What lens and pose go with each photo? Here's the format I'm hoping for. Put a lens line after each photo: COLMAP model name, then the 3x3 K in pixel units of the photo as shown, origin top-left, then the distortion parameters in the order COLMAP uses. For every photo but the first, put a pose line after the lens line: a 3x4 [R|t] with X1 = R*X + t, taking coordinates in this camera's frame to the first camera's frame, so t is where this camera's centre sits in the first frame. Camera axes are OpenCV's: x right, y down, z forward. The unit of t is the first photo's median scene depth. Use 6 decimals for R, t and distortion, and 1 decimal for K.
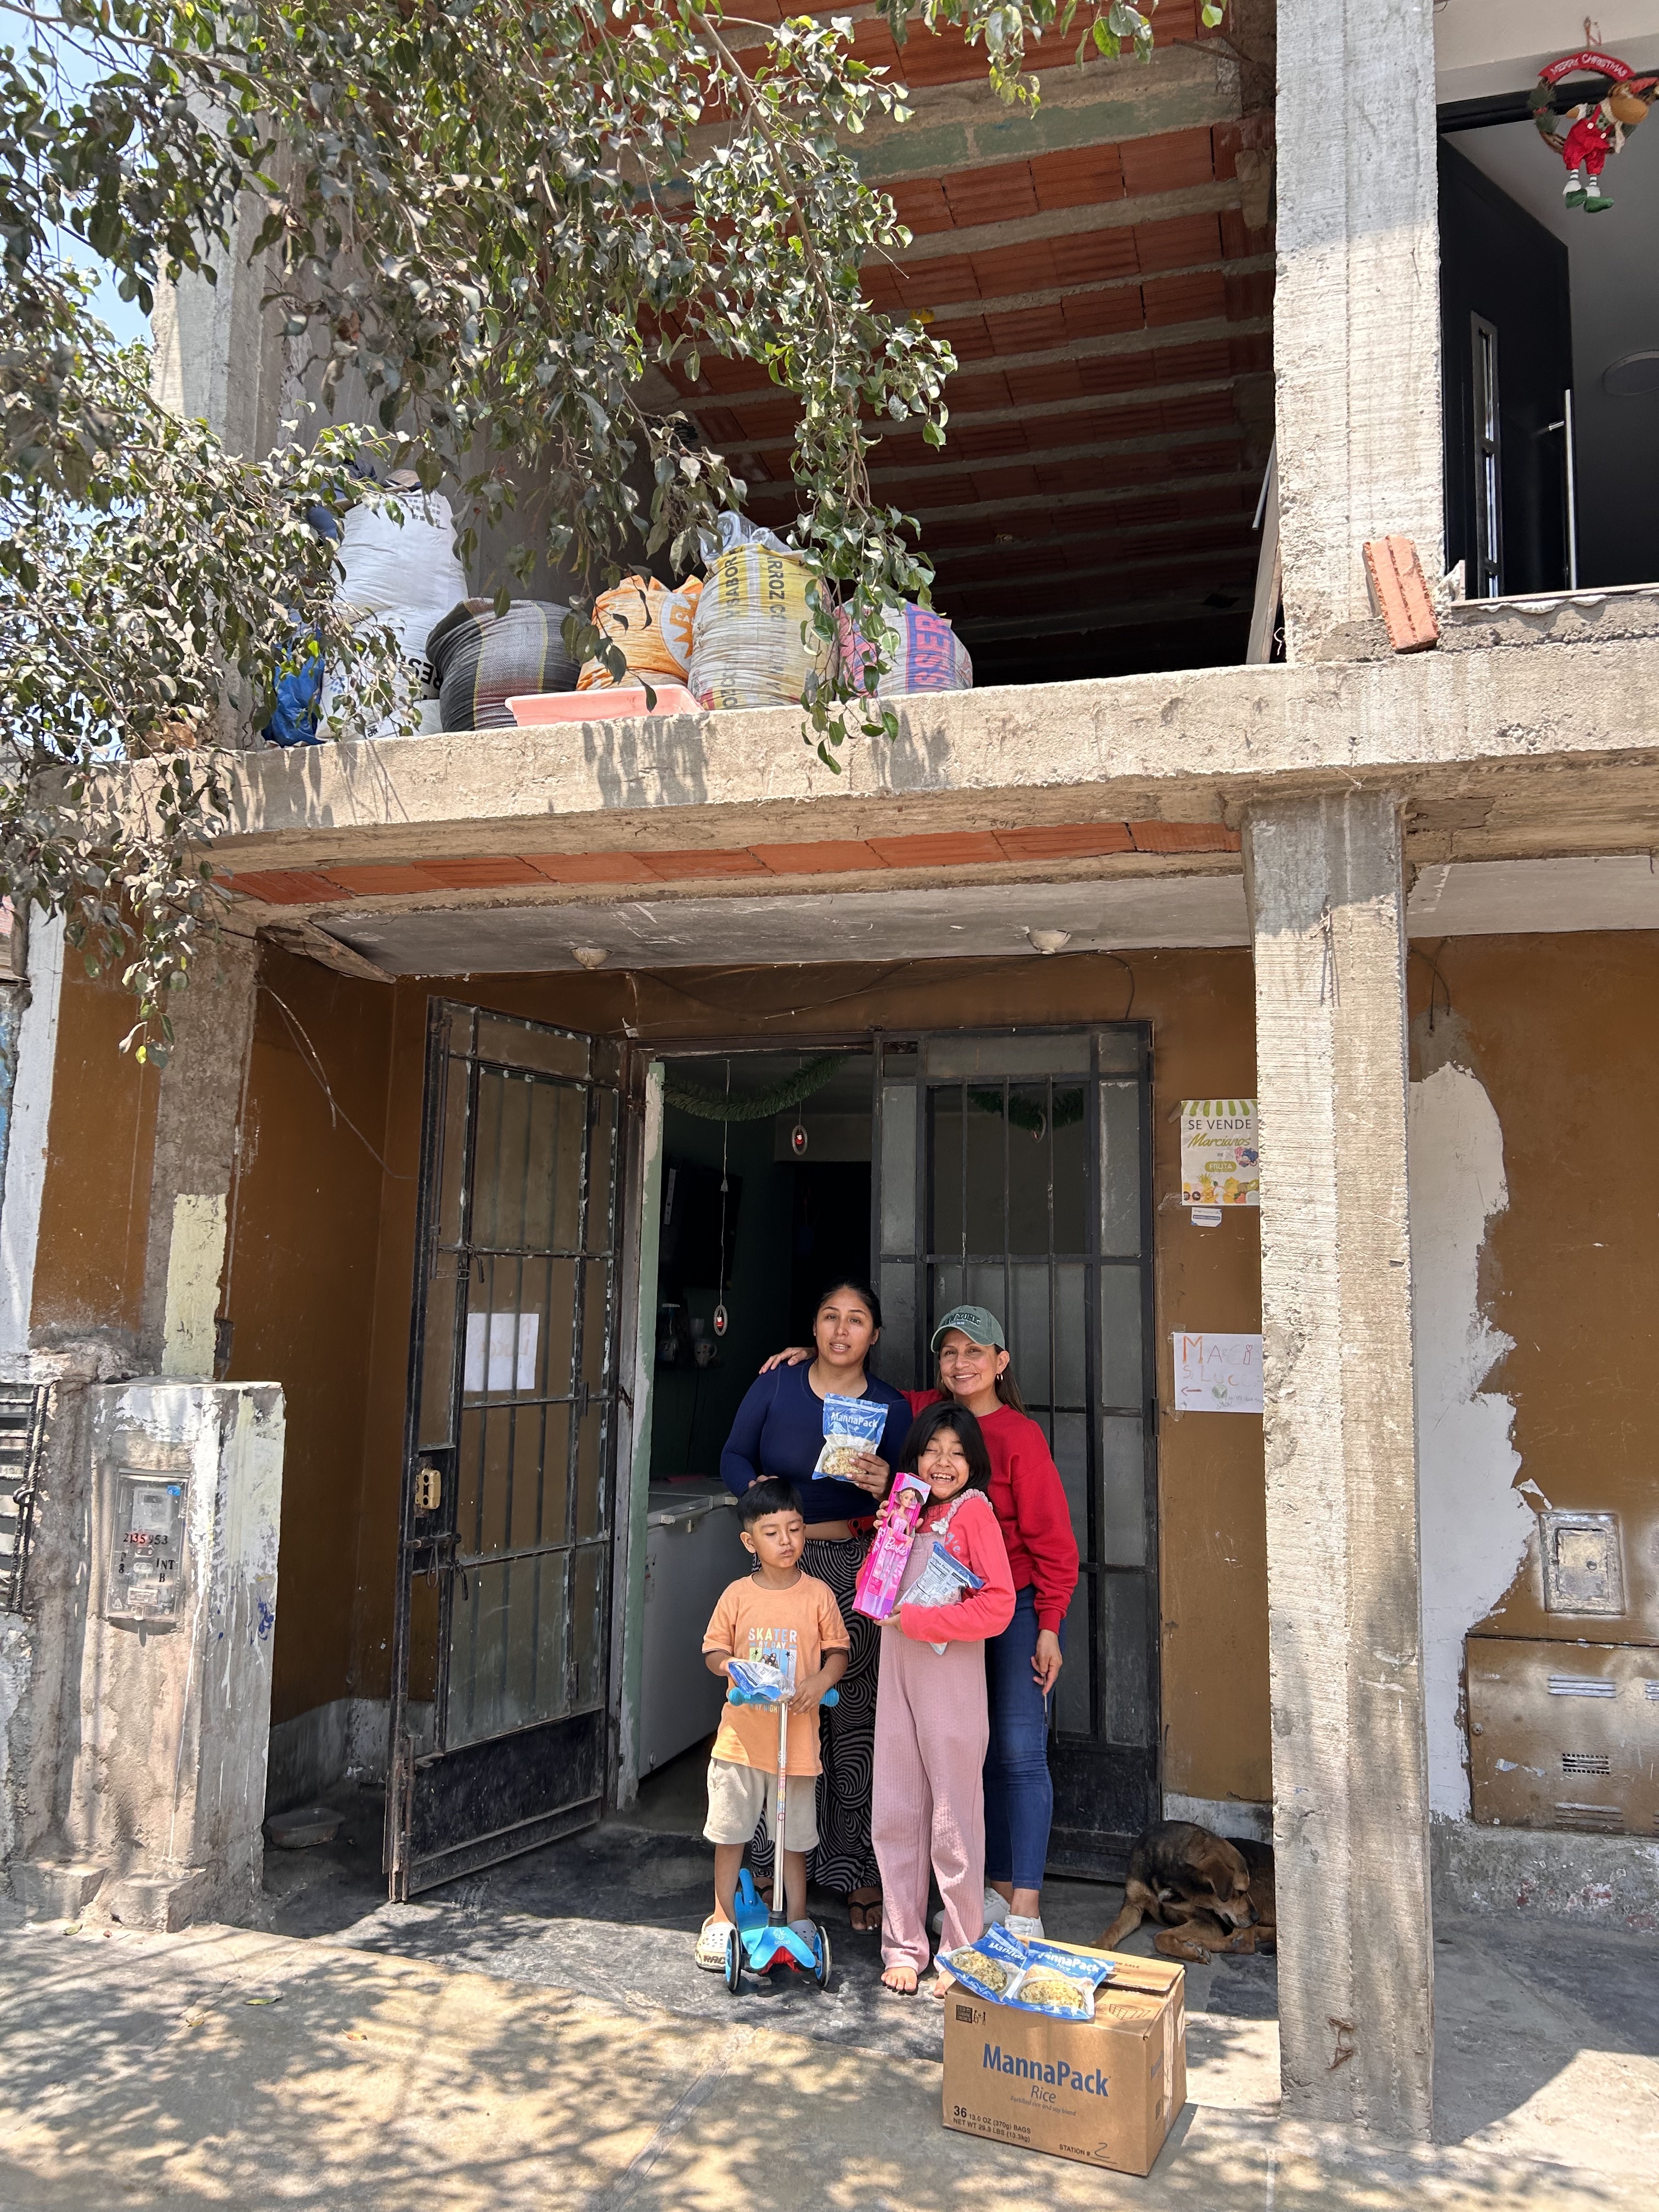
lens RADIAL K [[1655.9, 0, 831.1], [0, 1655.9, 1088.6], [0, 0, 1]] dist [0.052477, -0.051540]
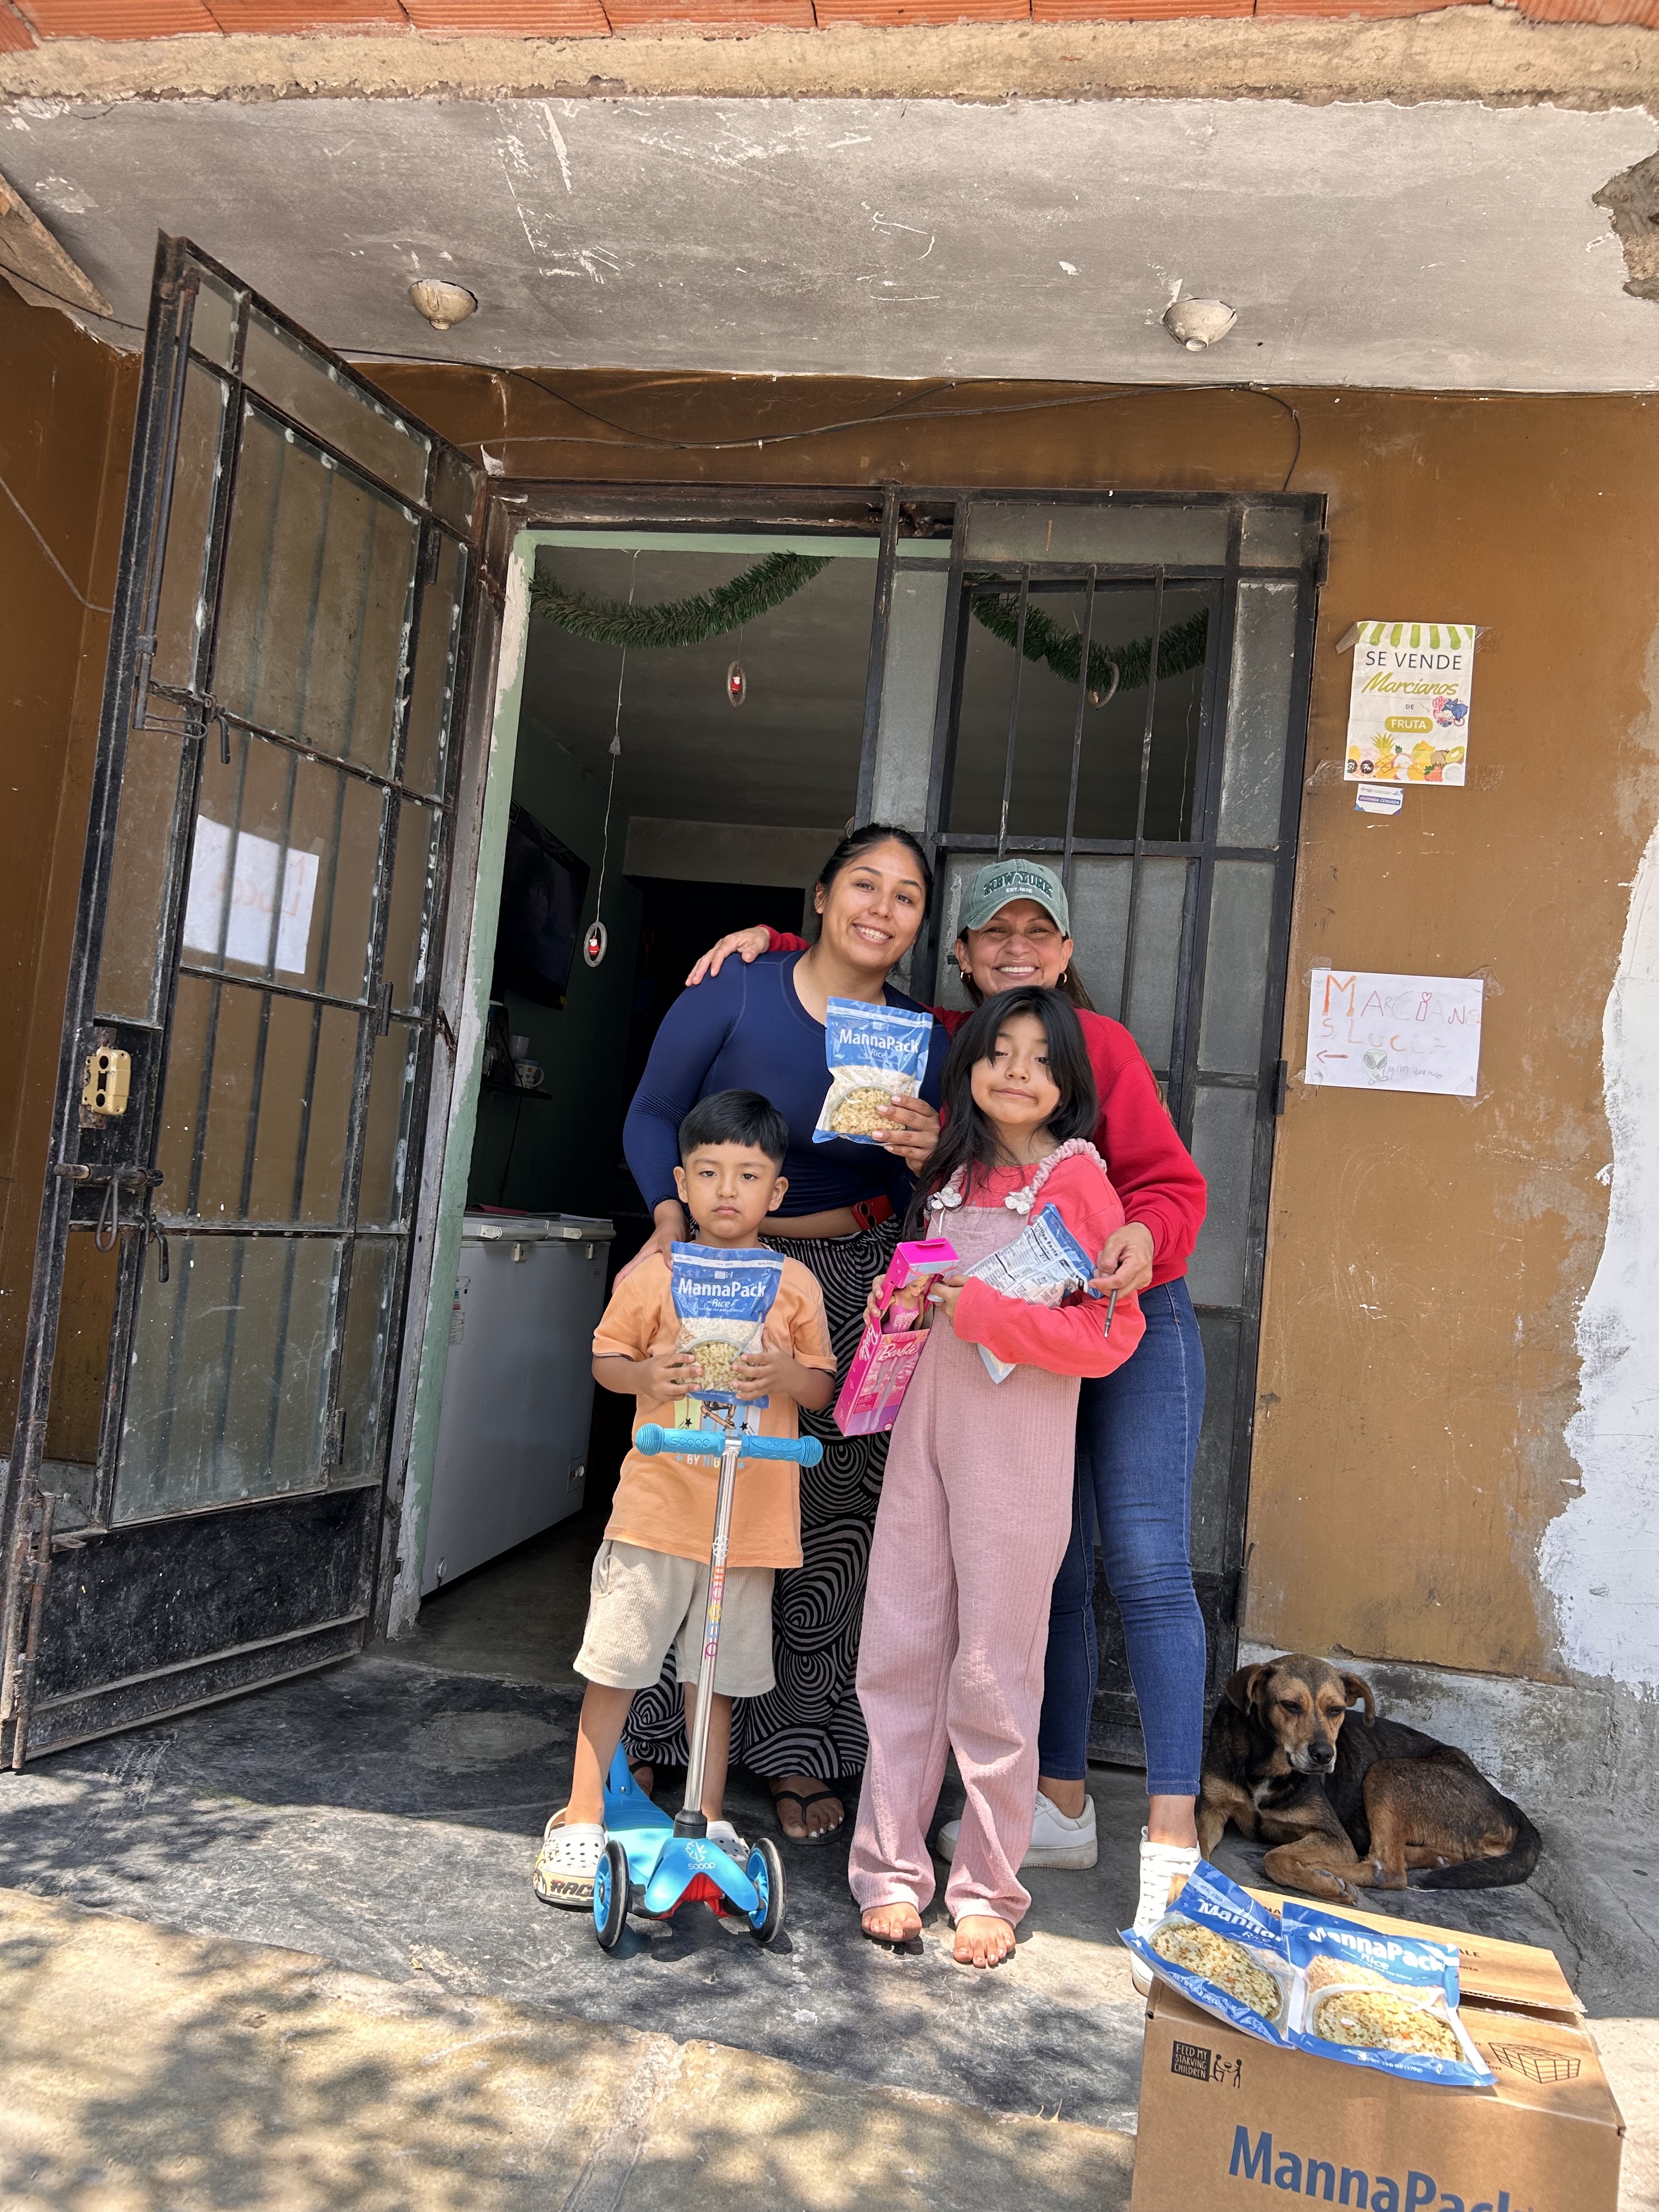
lens RADIAL K [[1655.9, 0, 825.0], [0, 1655.9, 1104.1], [0, 0, 1]] dist [0.052477, -0.051540]
pose [[0.987383, 0.083436, 0.134582, -0.072825], [-0.093814, 0.992932, 0.072698, 0.180291], [-0.127565, -0.084406, 0.988232, 0.392602]]
